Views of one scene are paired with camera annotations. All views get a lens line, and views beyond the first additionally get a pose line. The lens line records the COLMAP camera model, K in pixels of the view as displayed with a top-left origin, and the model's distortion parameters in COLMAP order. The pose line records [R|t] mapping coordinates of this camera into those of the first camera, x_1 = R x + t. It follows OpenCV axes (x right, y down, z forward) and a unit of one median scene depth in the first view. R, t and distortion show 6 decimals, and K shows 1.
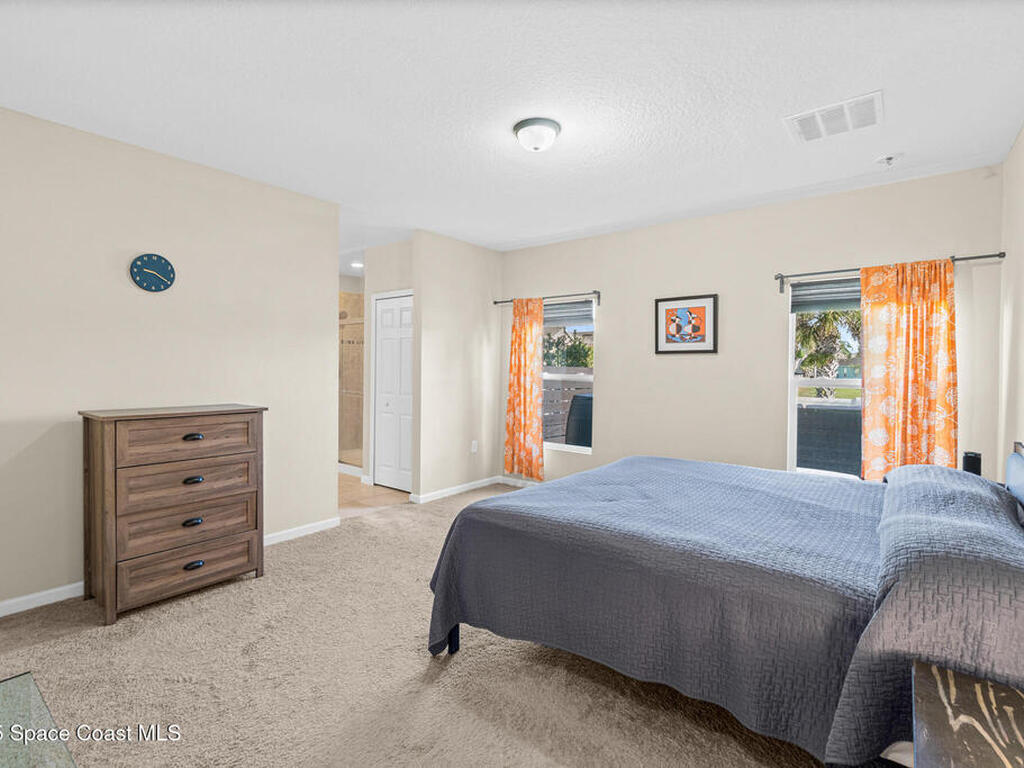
lens RADIAL K [[501.0, 0, 513.3], [0, 501.0, 372.6], [0, 0, 1]] dist [-0.007981, 0.001792]
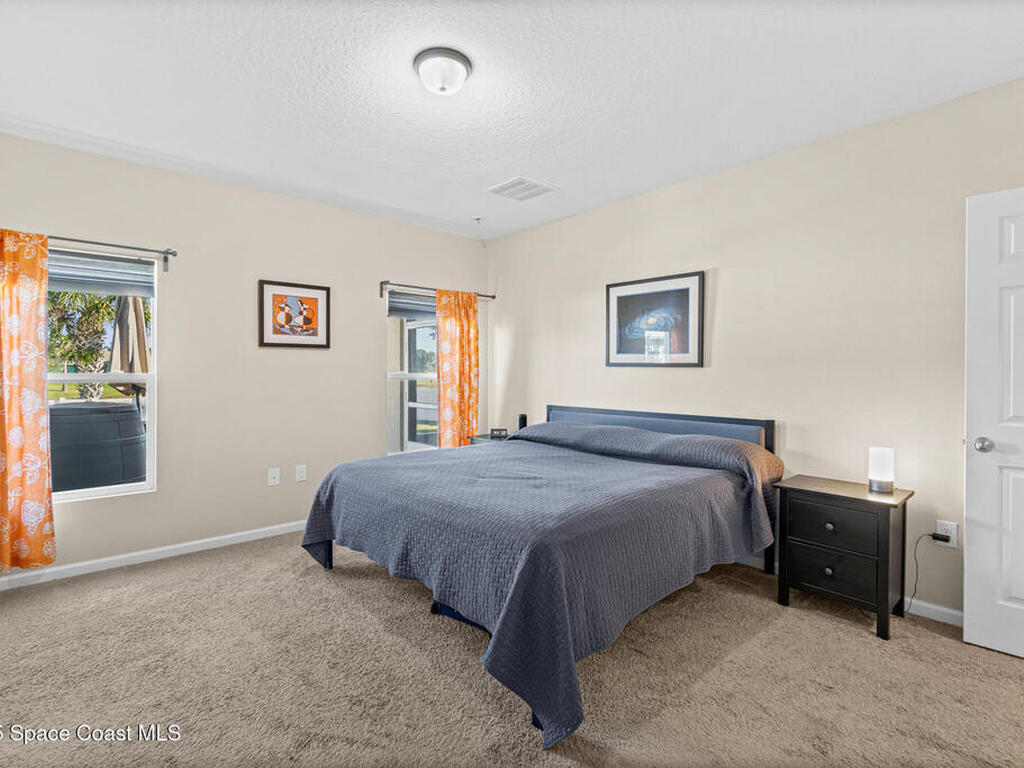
lens RADIAL K [[501.0, 0, 485.3], [0, 501.0, 380.4], [0, 0, 1]] dist [-0.007981, 0.001792]
pose [[0.183712, -0.025088, 0.982660, -0.484458], [0.008161, 0.999679, 0.023997, 0.002638], [-0.982946, 0.003611, 0.183858, 0.507837]]
